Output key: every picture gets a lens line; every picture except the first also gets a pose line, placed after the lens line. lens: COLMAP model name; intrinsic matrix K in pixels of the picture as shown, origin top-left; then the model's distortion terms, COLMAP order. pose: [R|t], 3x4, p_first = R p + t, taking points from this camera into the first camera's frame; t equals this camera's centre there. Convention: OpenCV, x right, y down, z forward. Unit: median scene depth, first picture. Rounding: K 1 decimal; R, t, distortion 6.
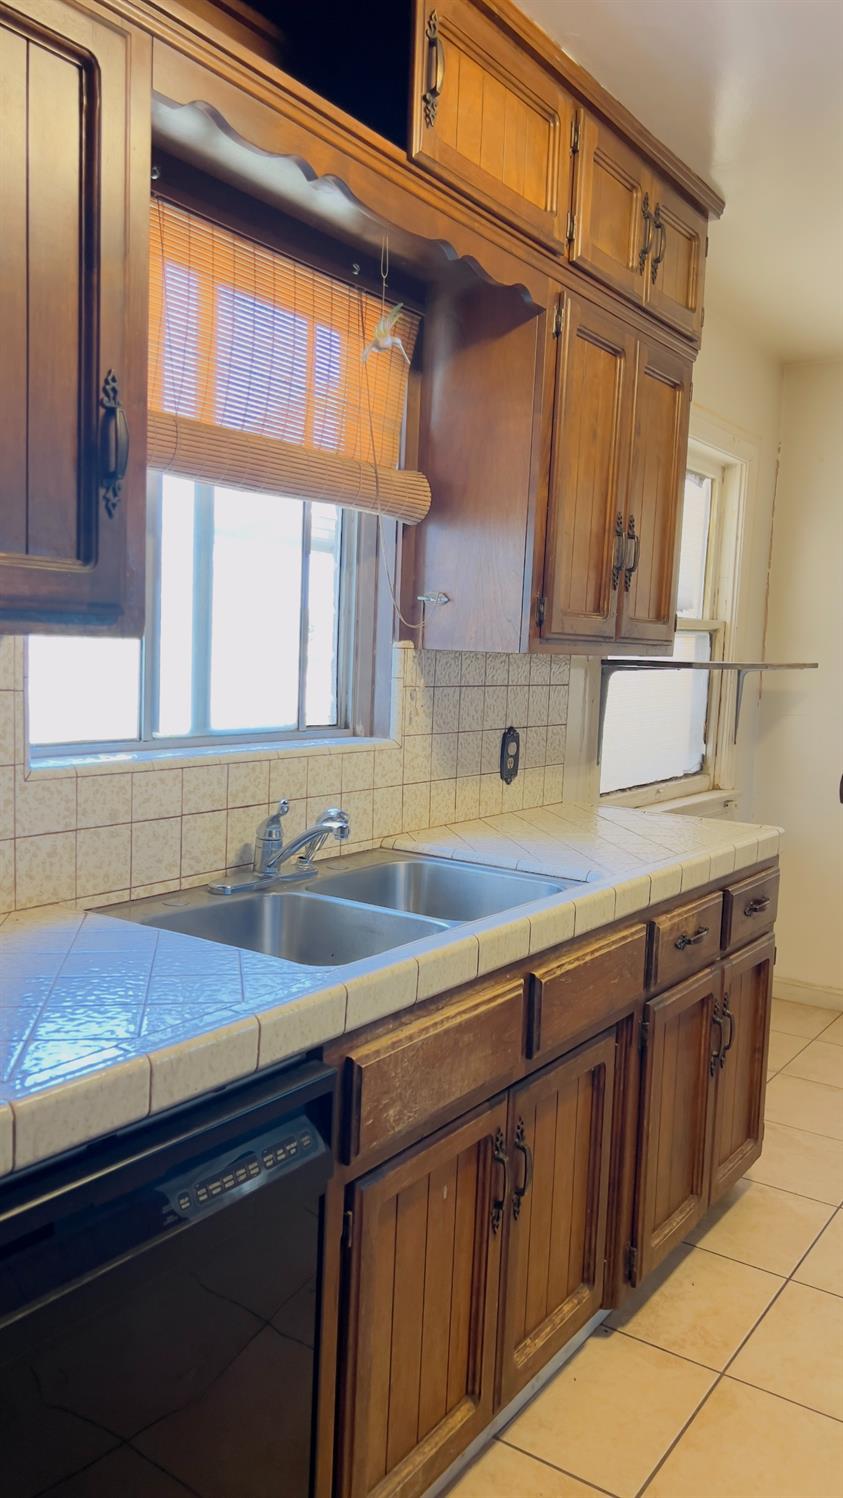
lens RADIAL K [[1096.2, 0, 421.5], [0, 1096.2, 749.0], [0, 0, 1]] dist [0.044747, -0.000855]
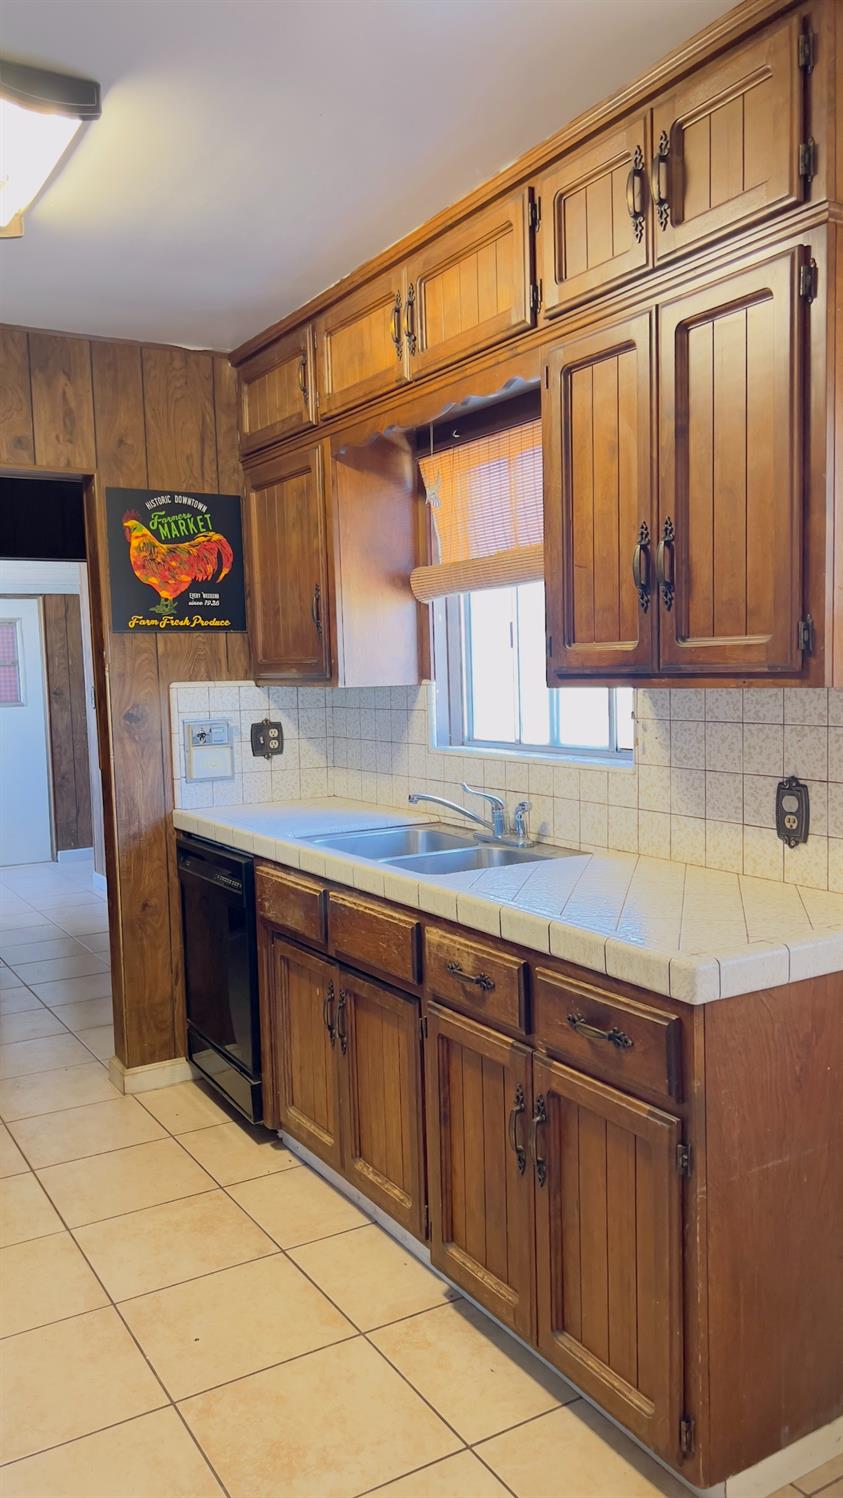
lens RADIAL K [[1141.8, 0, 421.5], [0, 1141.8, 749.0], [0, 0, 1]] dist [0.053575, -0.003489]
pose [[-0.410902, 0.038398, -0.910870, 1.266305], [-0.074003, 0.994411, 0.075303, -0.110068], [0.908671, 0.098349, -0.405764, 1.453335]]
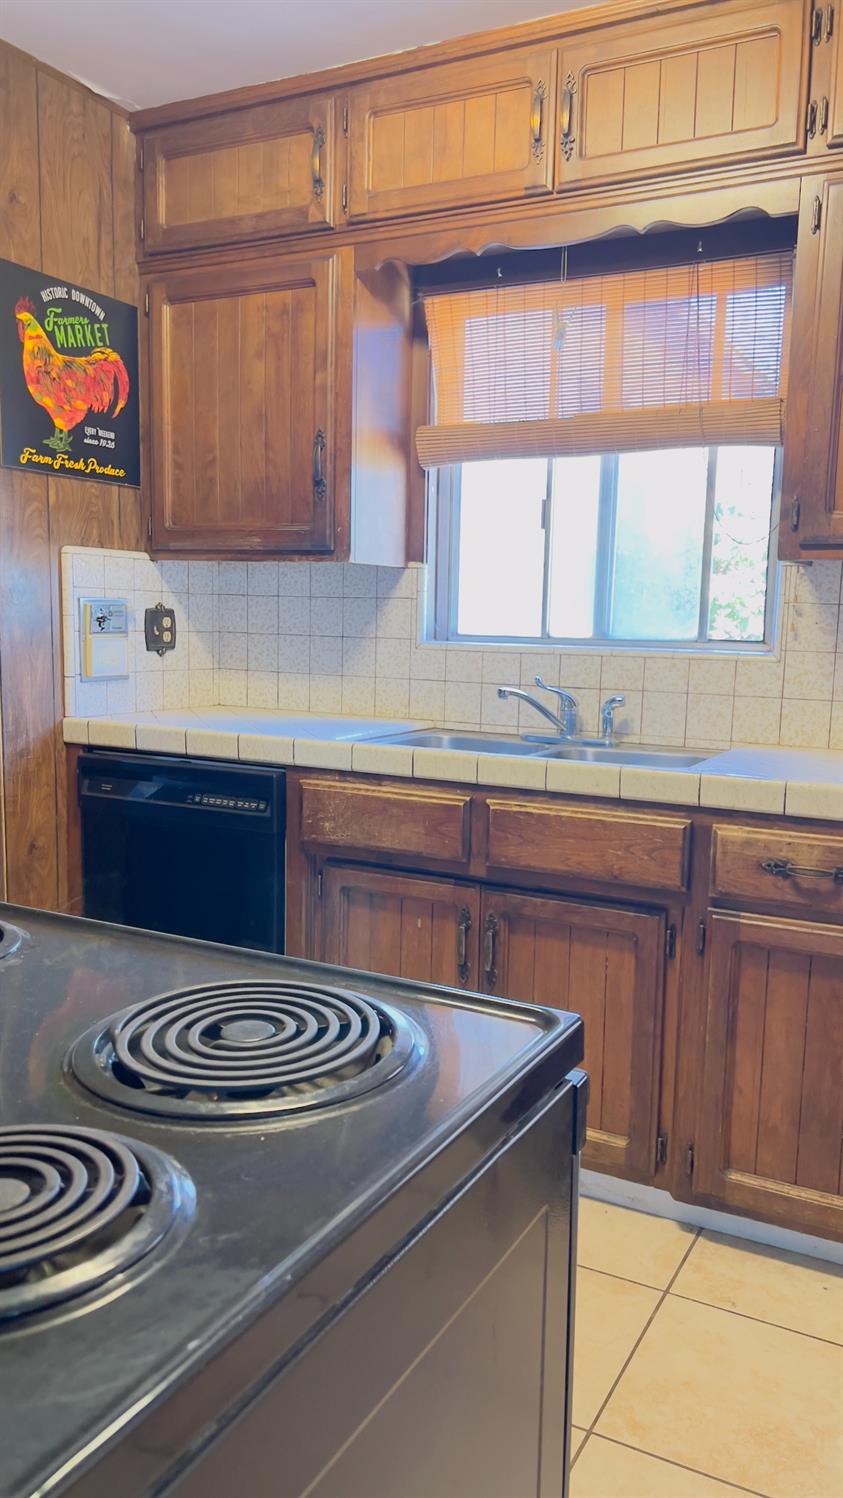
lens RADIAL K [[1166.8, 0, 421.5], [0, 1166.8, 749.0], [0, 0, 1]] dist [0.026324, 0.000867]
pose [[0.120509, 0.078893, -0.989572, 1.200787], [-0.109673, 0.991793, 0.065714, 0.051607], [0.986635, 0.100610, 0.128172, 0.608645]]
